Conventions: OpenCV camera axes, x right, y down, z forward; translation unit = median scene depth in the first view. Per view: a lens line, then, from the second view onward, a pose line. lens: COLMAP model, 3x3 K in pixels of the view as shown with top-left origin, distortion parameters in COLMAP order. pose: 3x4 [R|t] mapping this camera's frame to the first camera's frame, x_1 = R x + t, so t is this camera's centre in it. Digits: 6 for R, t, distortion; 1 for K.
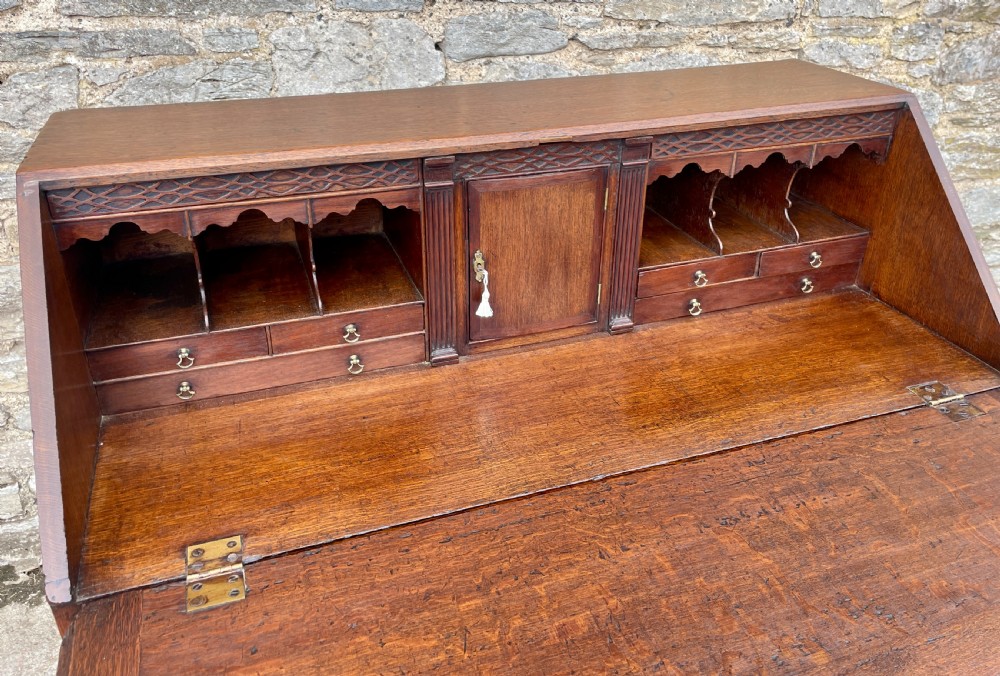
lens RADIAL K [[792.2, 0, 498.9], [0, 792.2, 293.8], [0, 0, 1]] dist [0.088134, -0.119900]
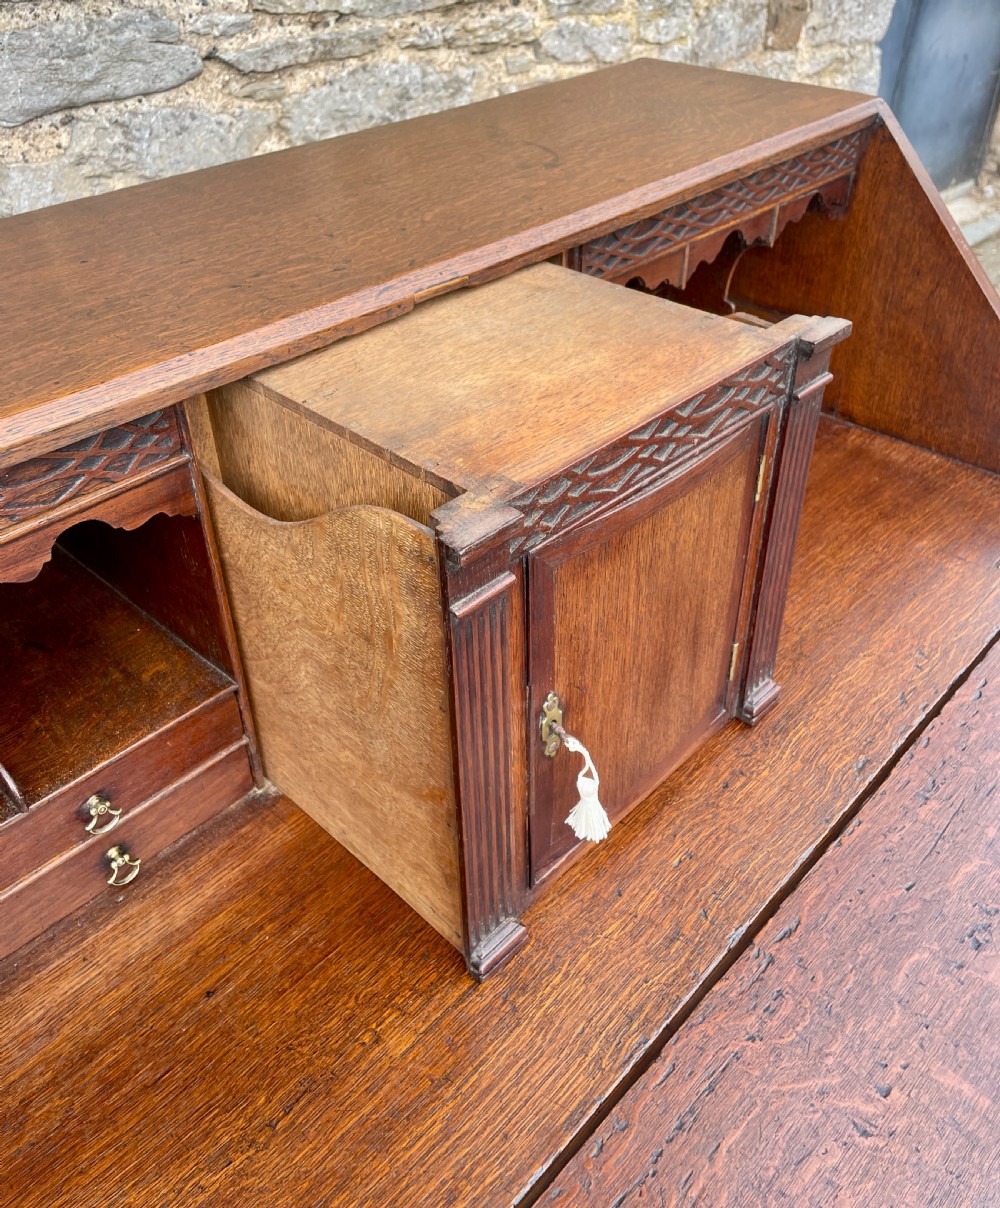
lens RADIAL K [[1024.4, 0, 510.3], [0, 1024.4, 545.8], [0, 0, 1]] dist [0.073553, -0.105301]
pose [[0.884633, -0.280152, 0.372745, -0.100186], [0.221870, 0.955995, 0.191955, -0.096283], [-0.410119, -0.087109, 0.907862, 0.254177]]
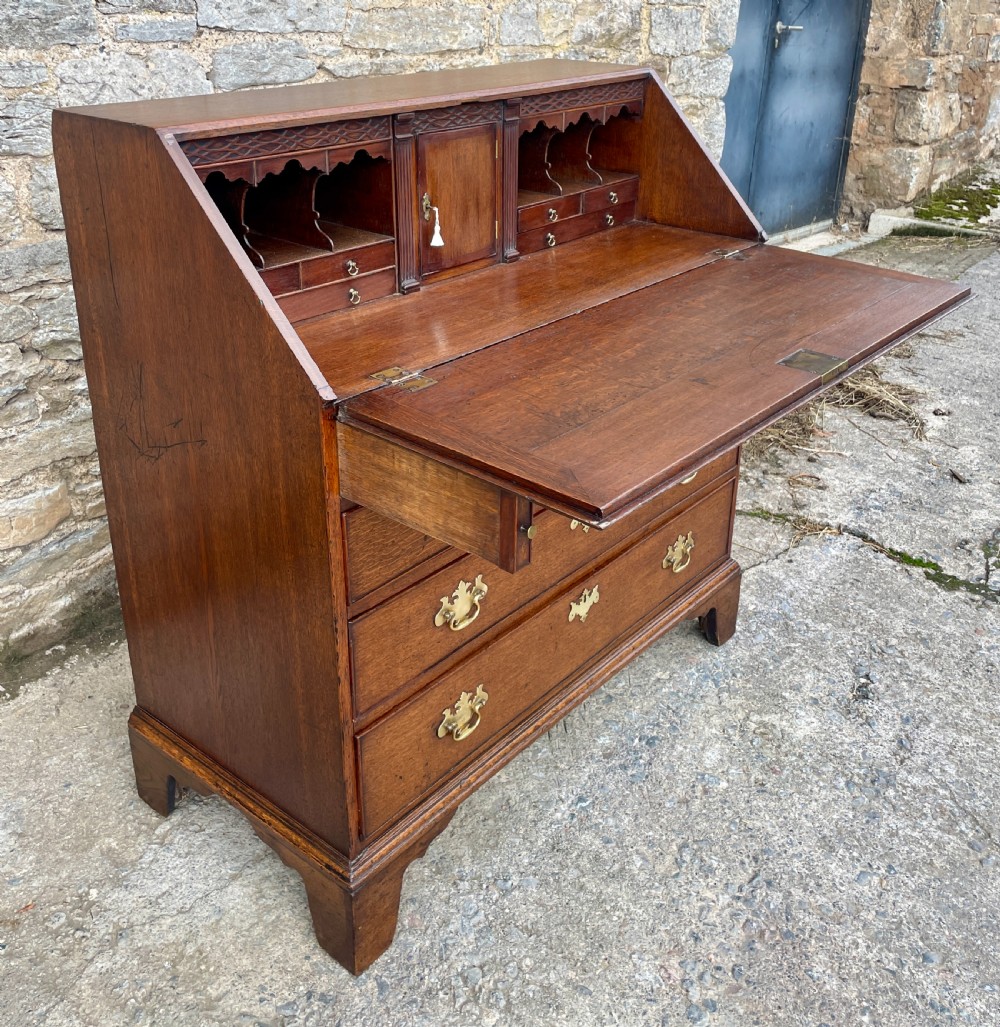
lens RADIAL K [[1079.2, 0, 507.7], [0, 1079.2, 410.5], [0, 0, 1]] dist [0.046475, 0.000000]
pose [[0.861270, -0.197851, 0.468047, -0.512088], [0.229240, 0.973314, -0.010396, 0.215373], [-0.453500, 0.116249, 0.883642, -0.358817]]
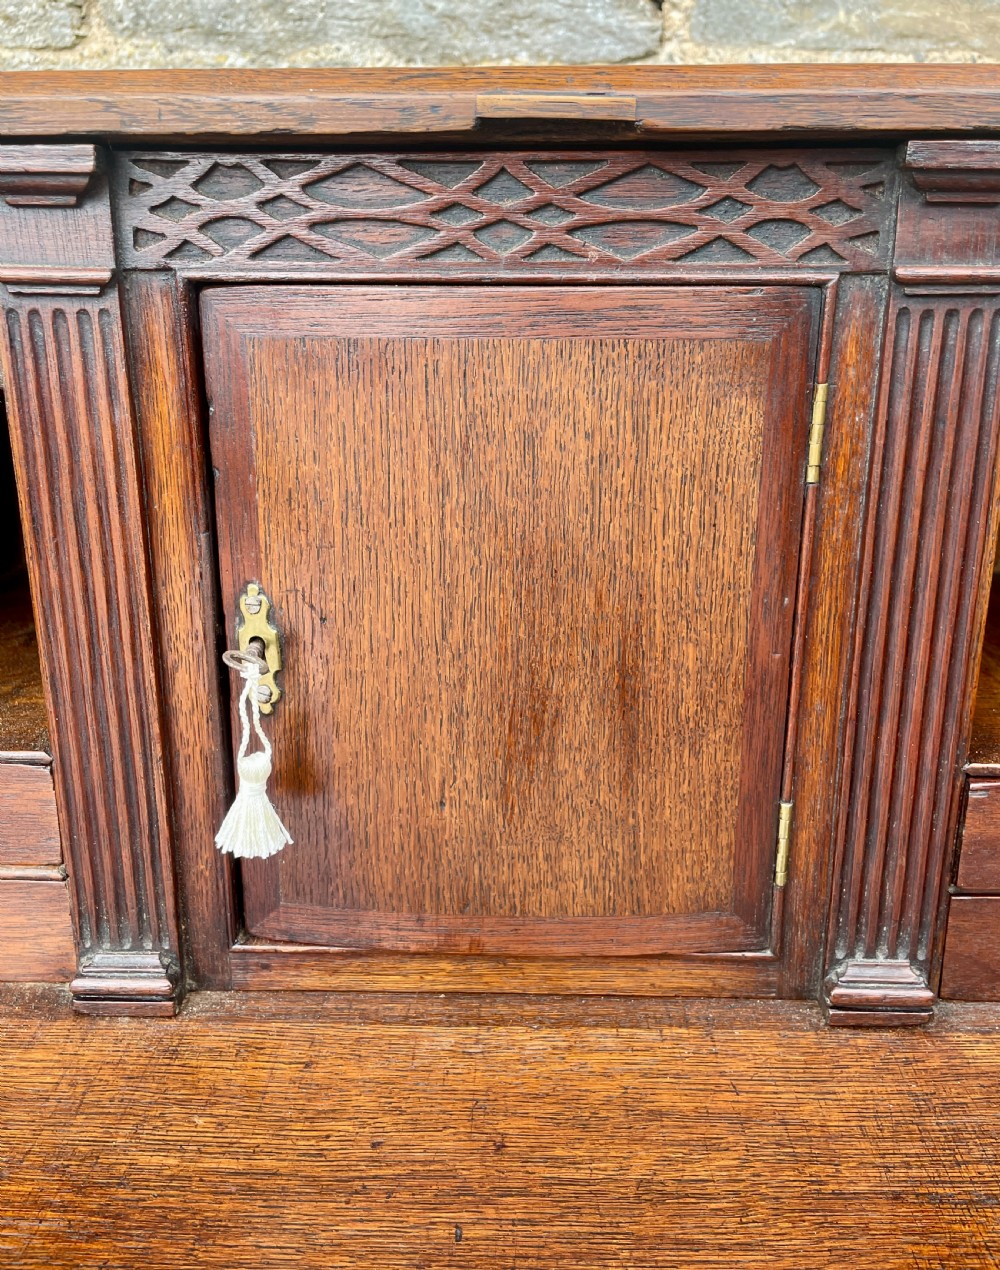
lens RADIAL K [[1056.9, 0, 504.0], [0, 1056.9, 590.4], [0, 0, 1]] dist [0.038697, -0.085449]
pose [[0.932631, 0.091837, -0.348948, 0.107364], [-0.155982, 0.974652, -0.160382, -0.007292], [0.325374, 0.204007, 0.923316, 0.459757]]
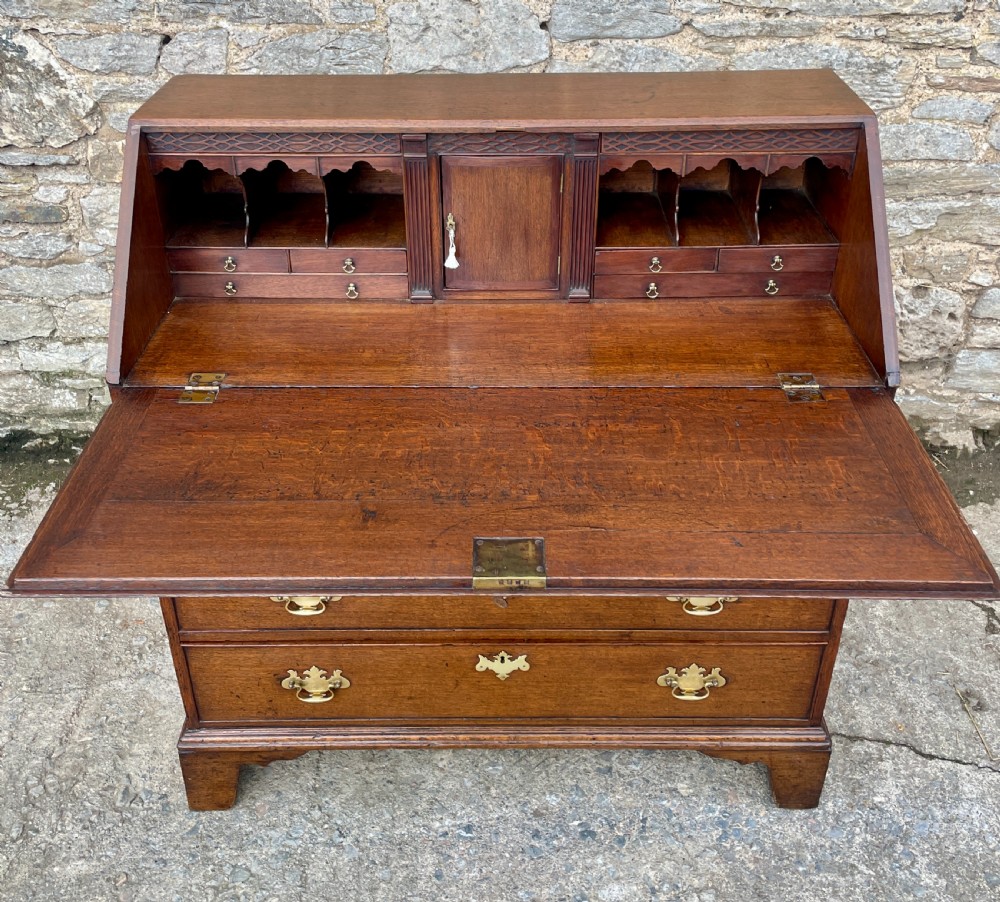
lens RADIAL K [[1045.1, 0, 492.8], [0, 1045.1, 398.4], [0, 0, 1]] dist [0.042353, 0.000000]
pose [[0.940628, 0.166243, -0.295942, 0.369710], [-0.140726, 0.984392, 0.105685, 0.031909], [0.308892, -0.057763, 0.949341, -0.362742]]
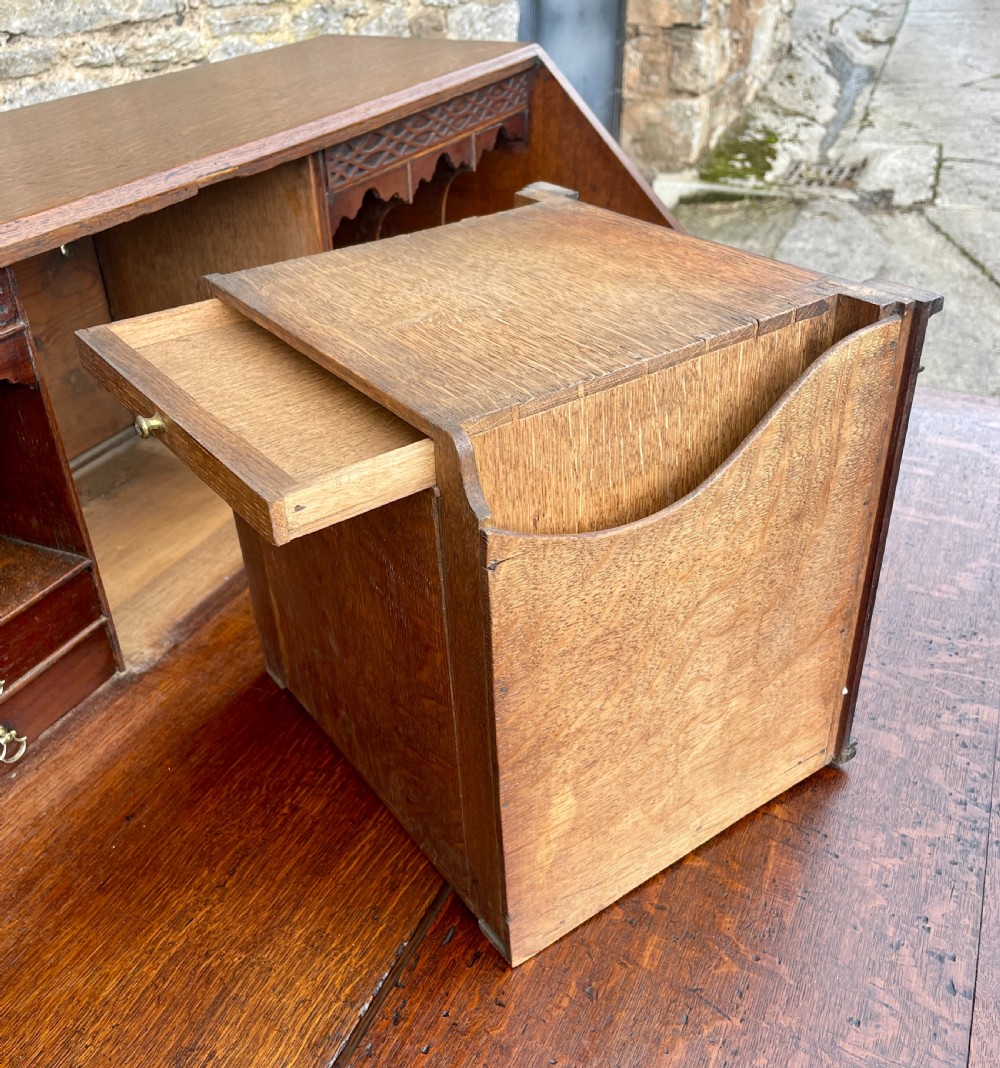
lens RADIAL K [[1042.7, 0, 496.3], [0, 1042.7, 552.1], [0, 0, 1]] dist [0.006342, 0.000000]
pose [[0.698904, -0.408002, 0.587425, -0.192871], [0.350018, 0.911367, 0.216556, -0.031144], [-0.623716, 0.054257, 0.779766, 0.213279]]
